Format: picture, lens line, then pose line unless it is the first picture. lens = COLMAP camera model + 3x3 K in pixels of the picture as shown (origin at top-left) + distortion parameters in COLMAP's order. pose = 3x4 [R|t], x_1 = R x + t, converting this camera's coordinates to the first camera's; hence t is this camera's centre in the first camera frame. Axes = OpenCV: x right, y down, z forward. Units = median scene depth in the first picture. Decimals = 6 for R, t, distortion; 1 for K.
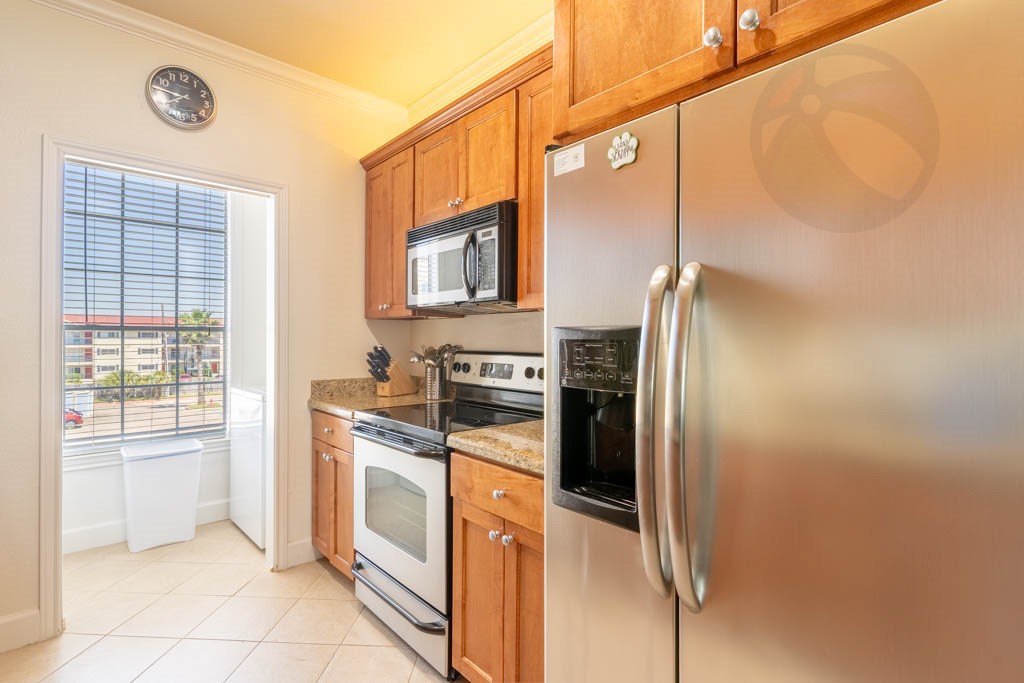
lens RADIAL K [[493.4, 0, 506.6], [0, 493.4, 339.6], [0, 0, 1]] dist [0.000727, 0.001775]
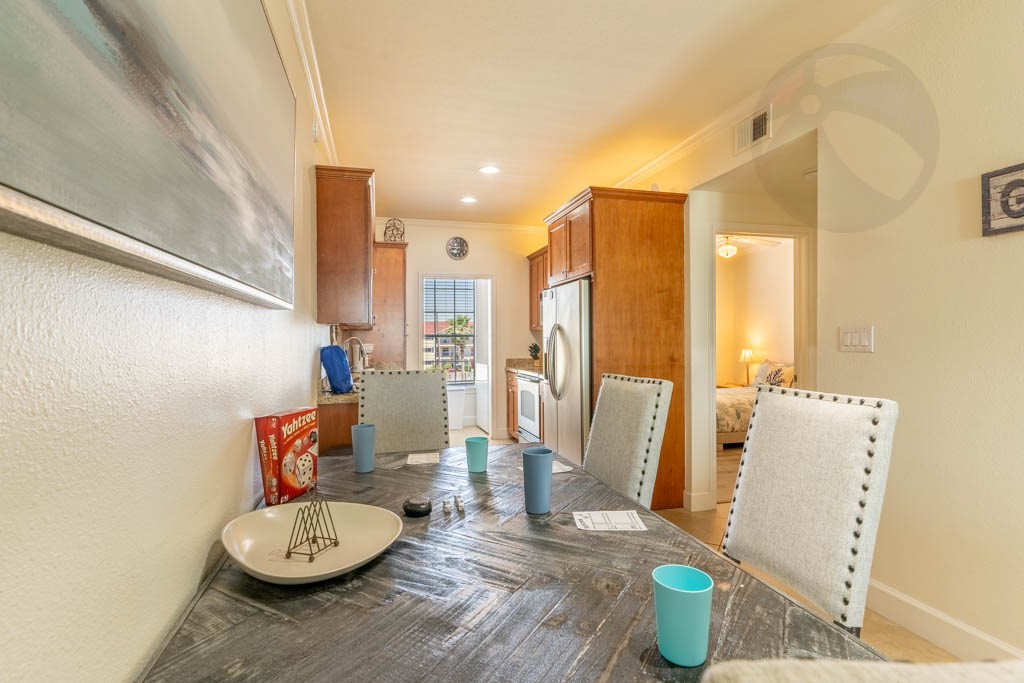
lens RADIAL K [[493.4, 0, 505.2], [0, 493.4, 340.2], [0, 0, 1]] dist [0.000727, 0.001775]
pose [[0.891858, -0.007565, -0.452252, 0.498806], [0.008707, 0.999962, 0.000444, -0.002320], [0.452231, -0.004333, 0.891890, -0.814687]]
